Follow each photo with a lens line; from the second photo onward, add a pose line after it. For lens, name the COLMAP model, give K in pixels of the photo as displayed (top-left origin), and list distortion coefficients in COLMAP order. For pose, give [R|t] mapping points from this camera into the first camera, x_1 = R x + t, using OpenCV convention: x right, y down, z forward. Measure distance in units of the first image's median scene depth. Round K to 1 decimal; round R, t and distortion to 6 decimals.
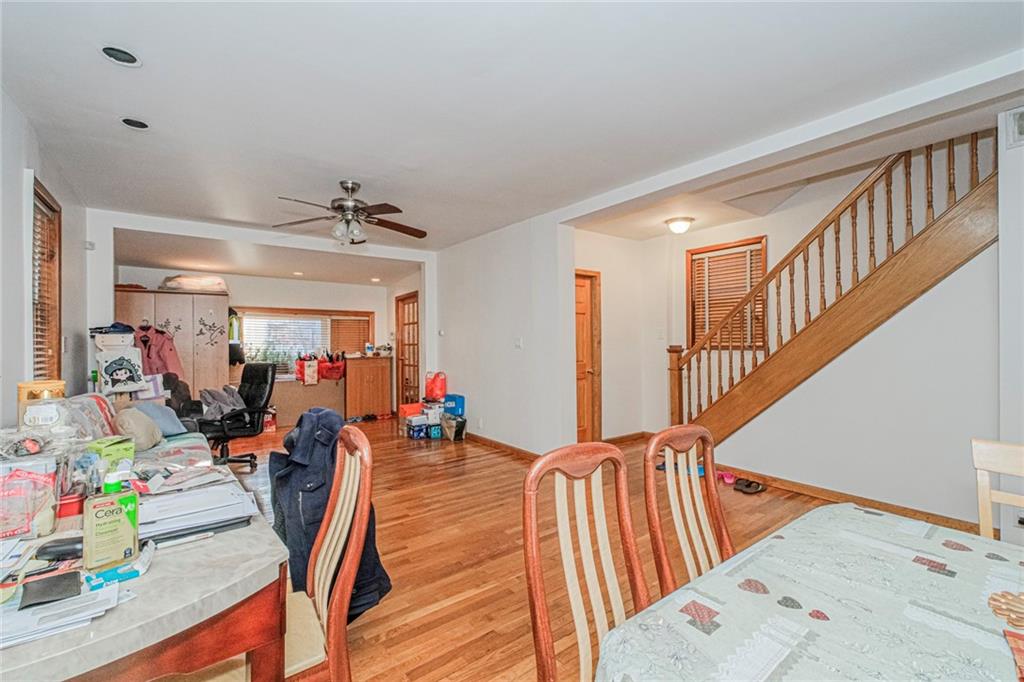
lens RADIAL K [[442.9, 0, 511.0], [0, 442.9, 336.6], [0, 0, 1]] dist [-0.002329, -0.000010]
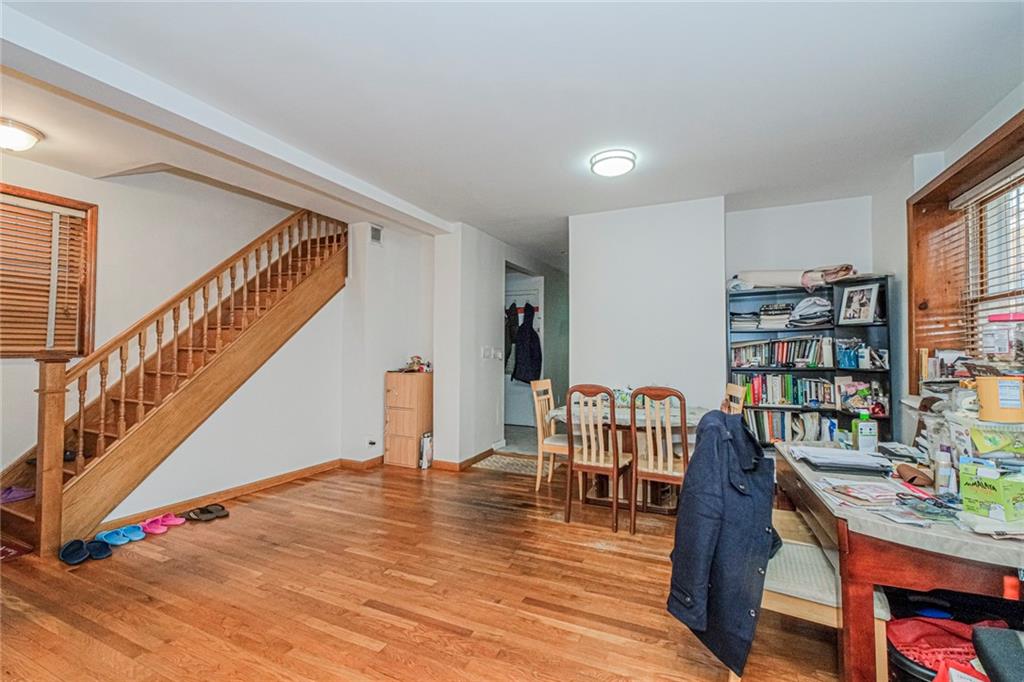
lens RADIAL K [[442.9, 0, 511.0], [0, 442.9, 341.7], [0, 0, 1]] dist [-0.002329, -0.000010]
pose [[-0.468508, 0.016694, 0.883301, -0.495356], [-0.007371, 0.999713, -0.022803, 0.018871], [-0.883428, -0.017194, -0.468250, 0.863337]]
